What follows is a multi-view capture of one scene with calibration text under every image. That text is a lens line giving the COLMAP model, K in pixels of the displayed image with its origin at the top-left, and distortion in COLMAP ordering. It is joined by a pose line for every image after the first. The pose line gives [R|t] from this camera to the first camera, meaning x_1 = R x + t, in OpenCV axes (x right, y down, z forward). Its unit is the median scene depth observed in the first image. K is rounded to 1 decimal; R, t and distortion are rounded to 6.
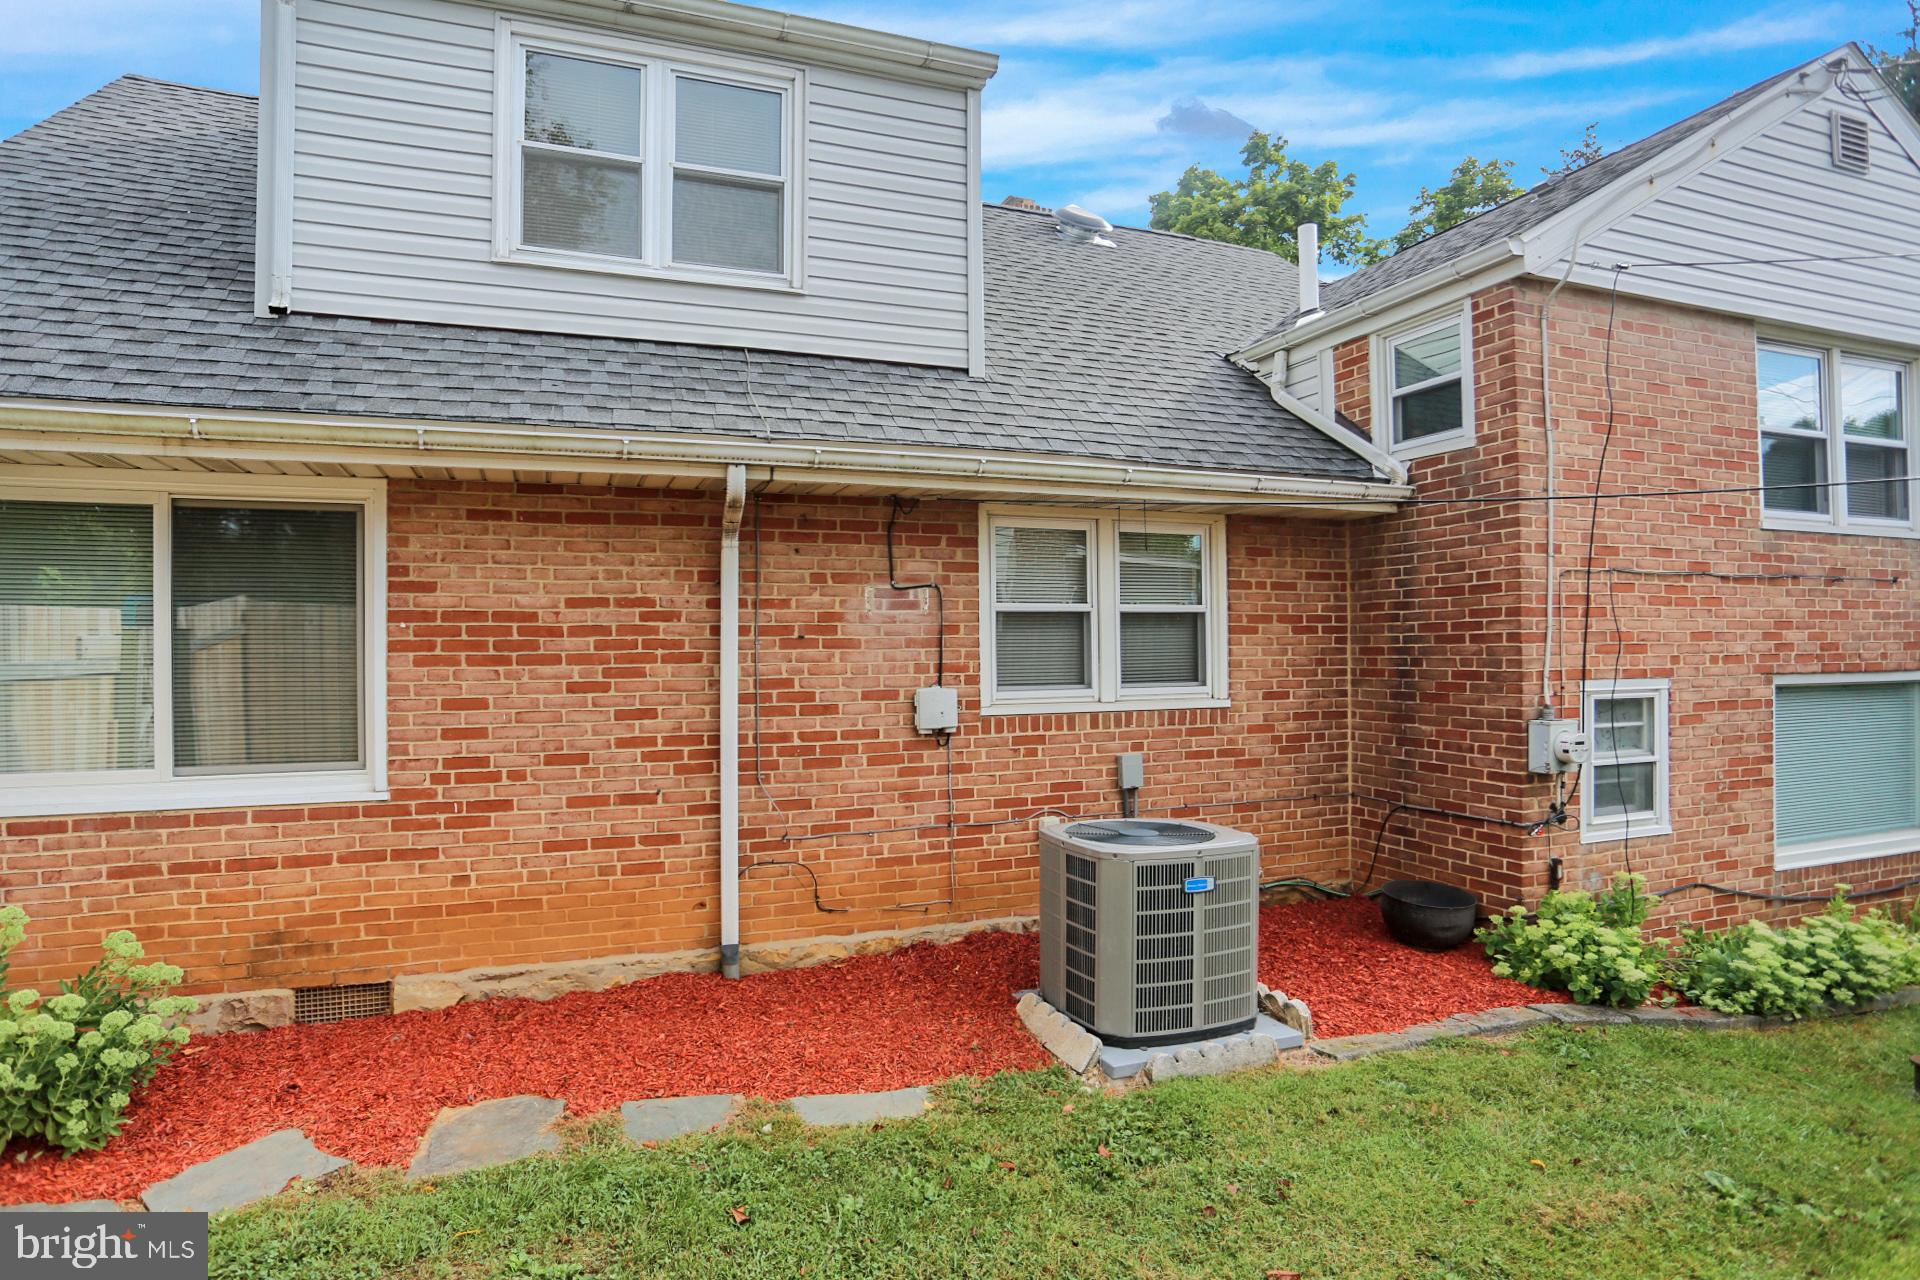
lens RADIAL K [[948.2, 0, 960.0], [0, 948.2, 640.0], [0, 0, 1]] dist [-0.031331, 0.001798]
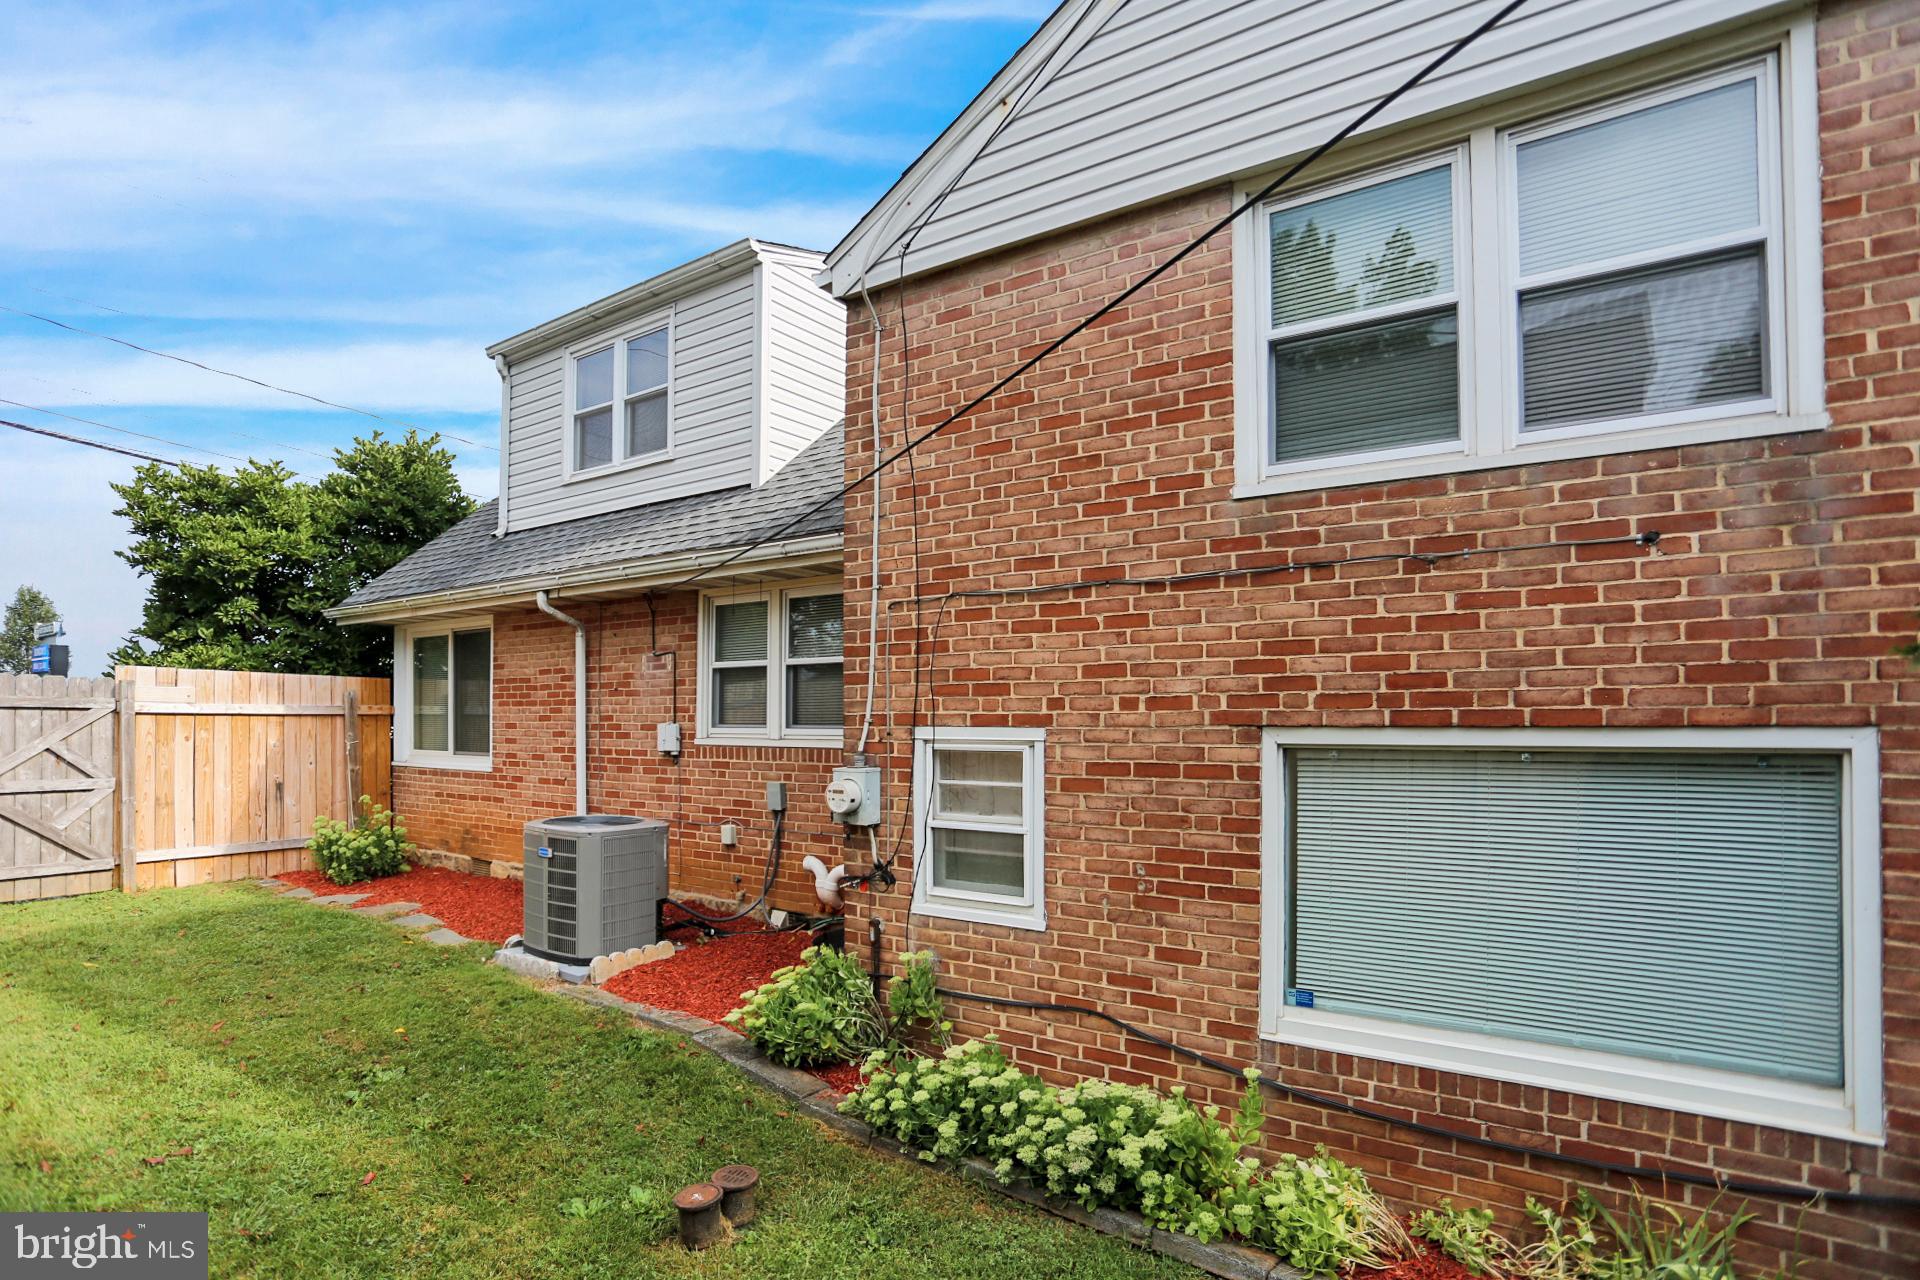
lens RADIAL K [[943.3, 0, 960.8], [0, 943.3, 706.9], [0, 0, 1]] dist [-0.060972, 0.000066]
pose [[0.605333, 0.001346, -0.795971, 1.338750], [0.009468, 0.999916, 0.008891, 0.016704], [0.795916, -0.012918, 0.605270, 0.483176]]
